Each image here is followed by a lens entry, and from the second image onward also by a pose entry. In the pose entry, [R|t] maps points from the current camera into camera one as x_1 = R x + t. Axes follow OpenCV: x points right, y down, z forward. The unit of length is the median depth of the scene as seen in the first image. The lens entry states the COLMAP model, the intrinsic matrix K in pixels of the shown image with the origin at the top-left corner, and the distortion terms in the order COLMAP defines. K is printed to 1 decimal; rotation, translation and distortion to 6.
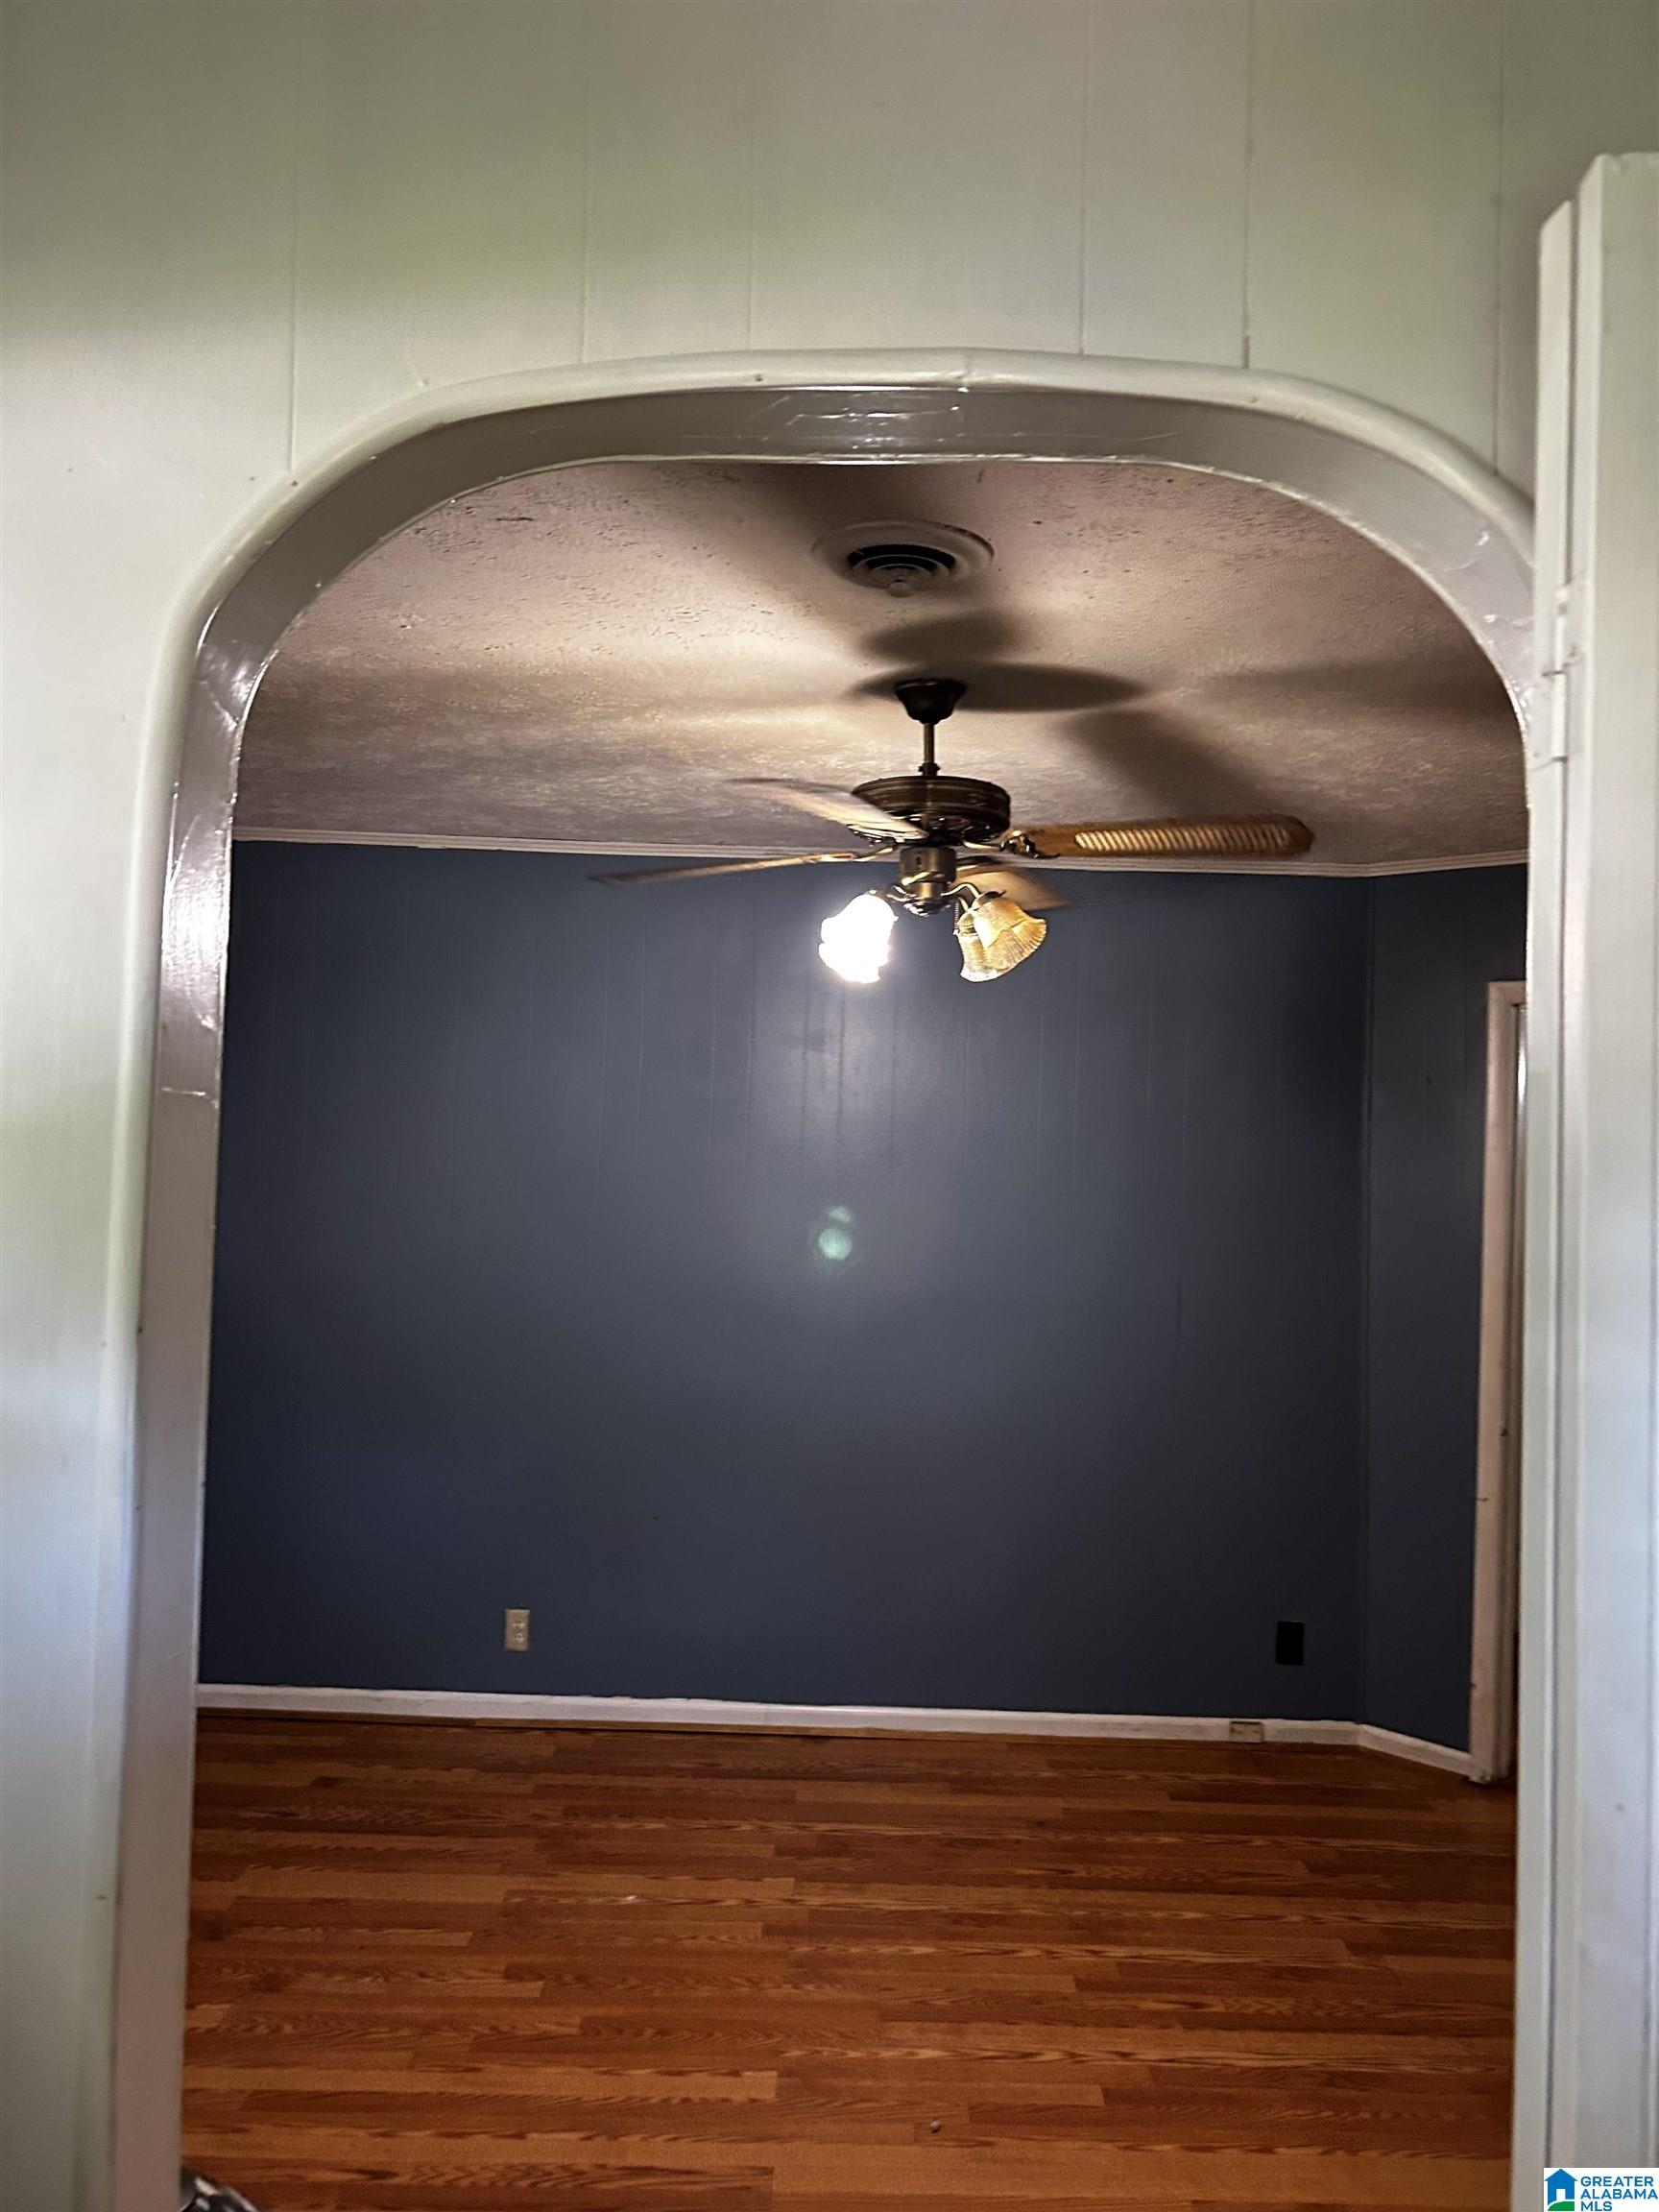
lens RADIAL K [[1726.4, 0, 839.5], [0, 1726.4, 1118.8], [0, 0, 1]] dist [0.029655, -0.034157]
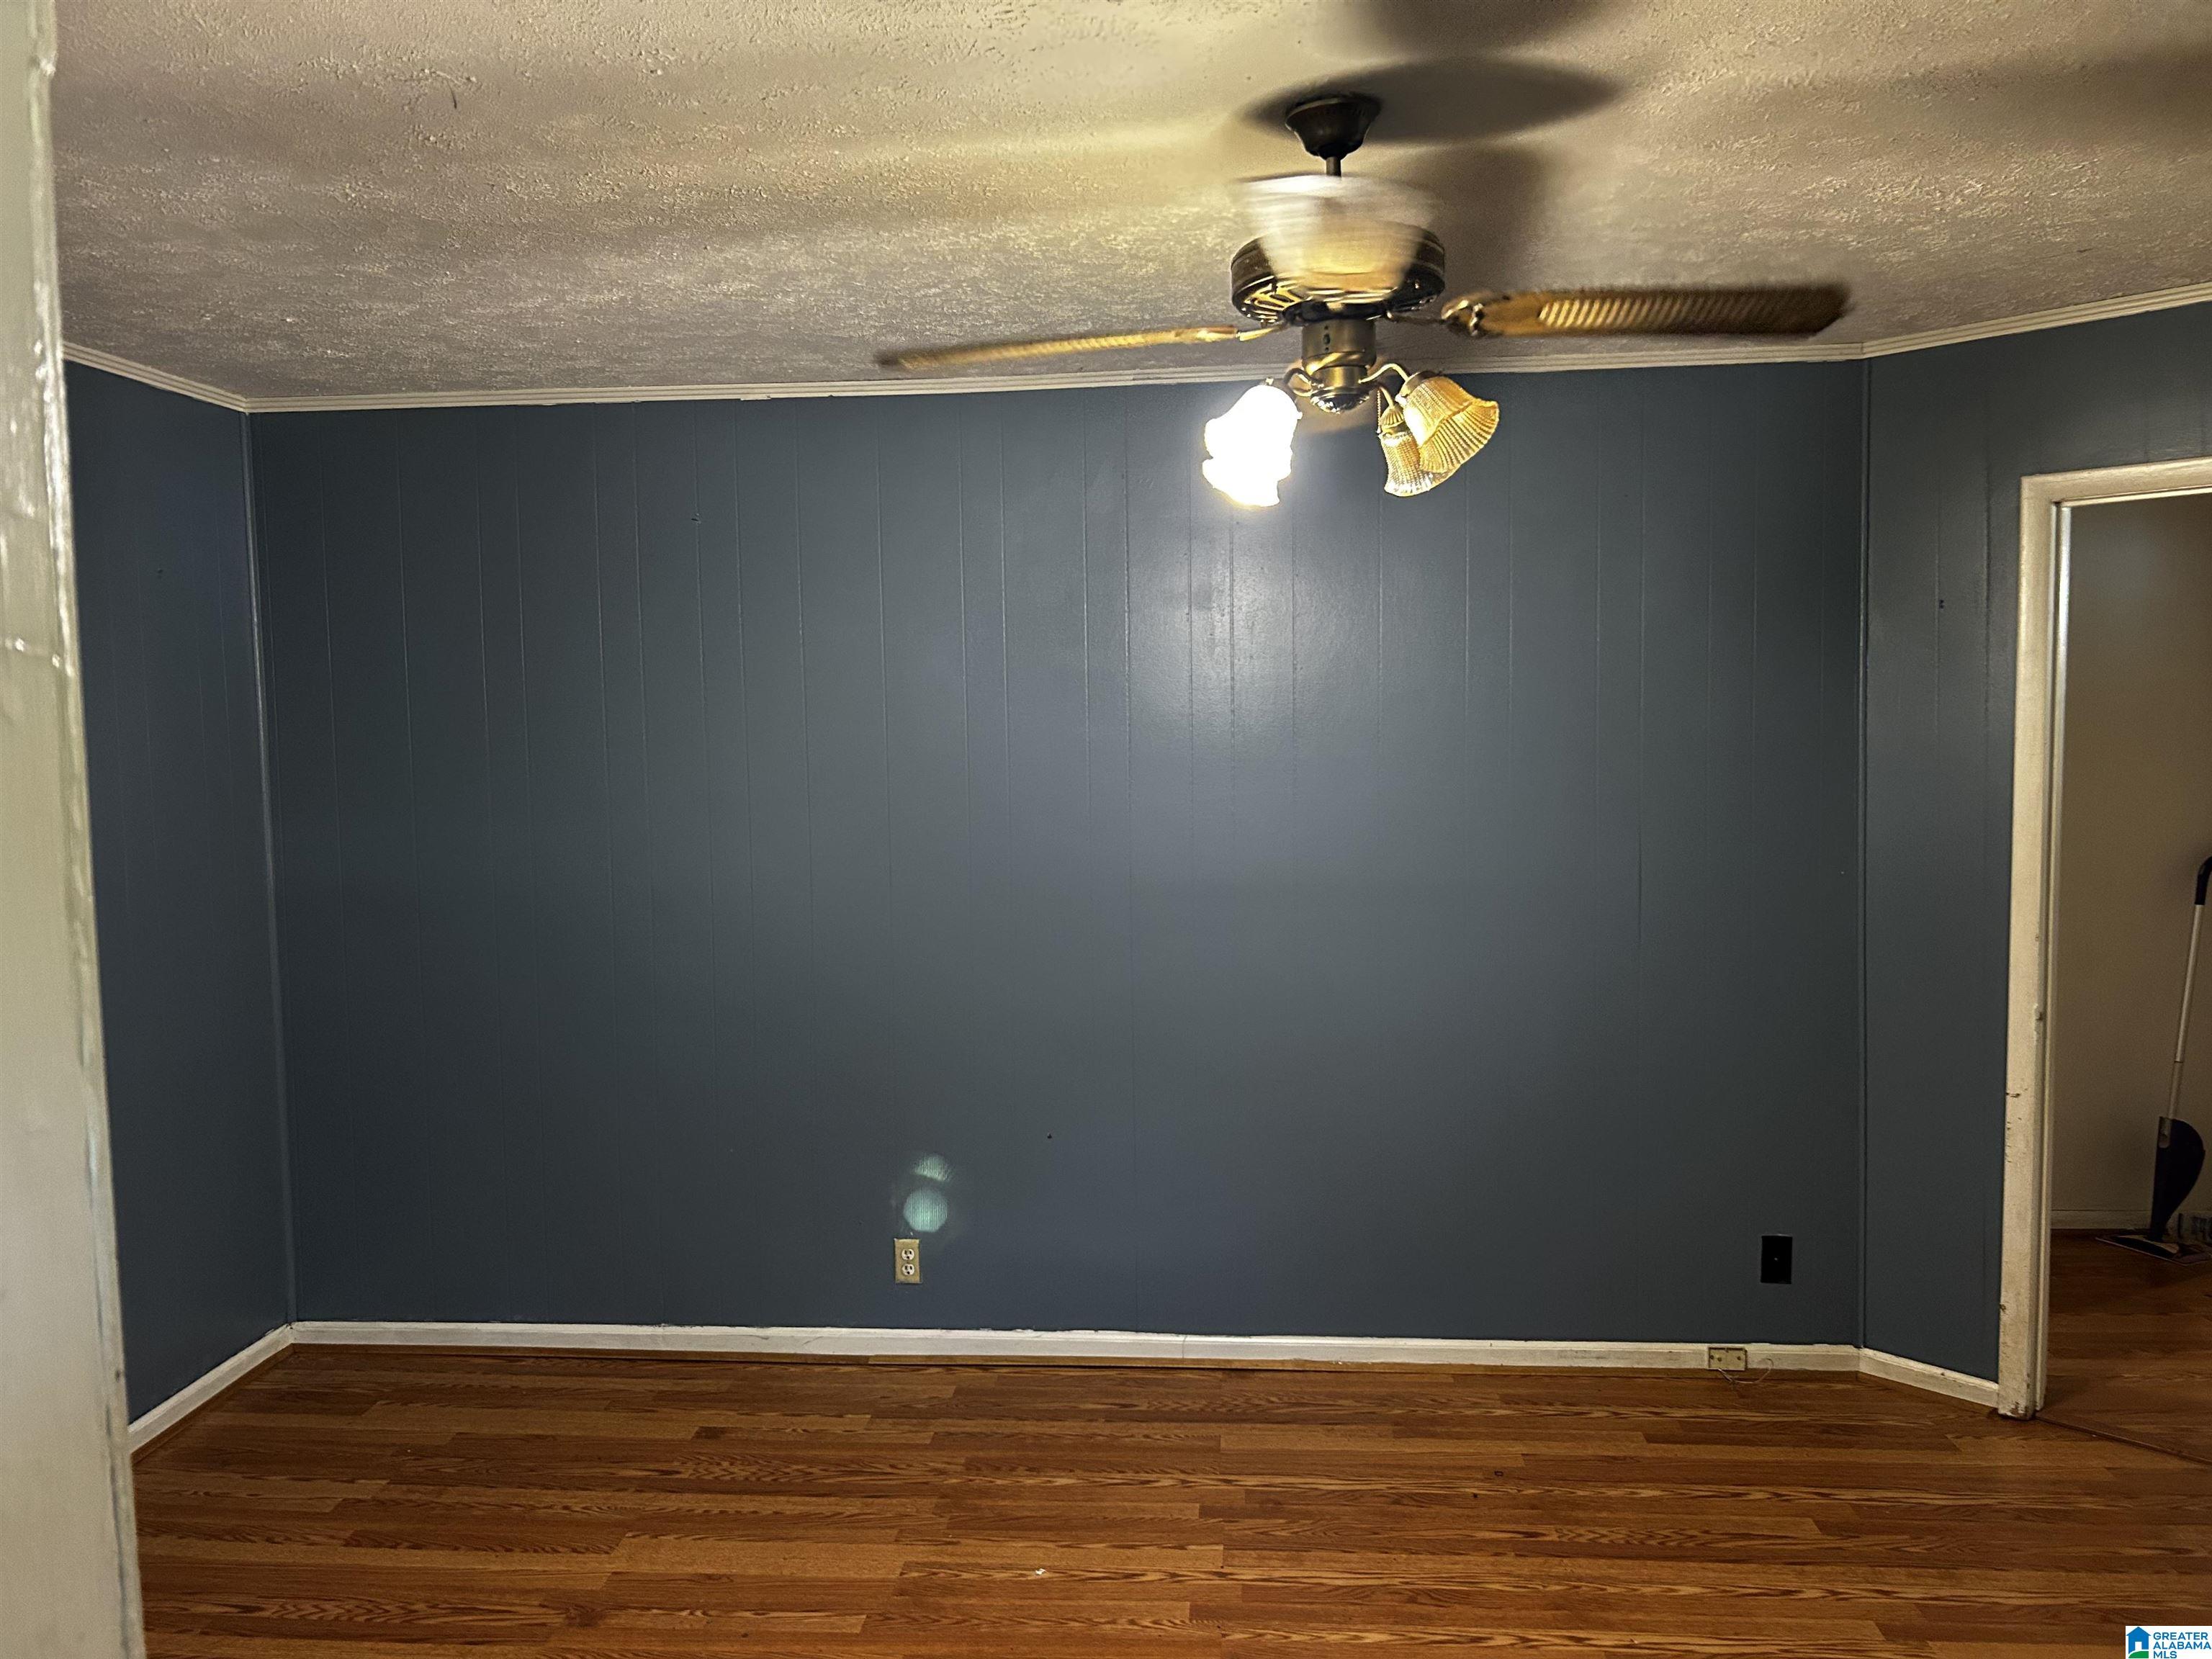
lens RADIAL K [[1726.4, 0, 1102.2], [0, 1726.4, 827.4], [0, 0, 1]] dist [0.029655, -0.034157]
pose [[0.996102, -0.045337, -0.075665, -0.003810], [0.050852, 0.996061, 0.072639, 0.004633], [0.072074, -0.076203, 0.994484, 0.138089]]
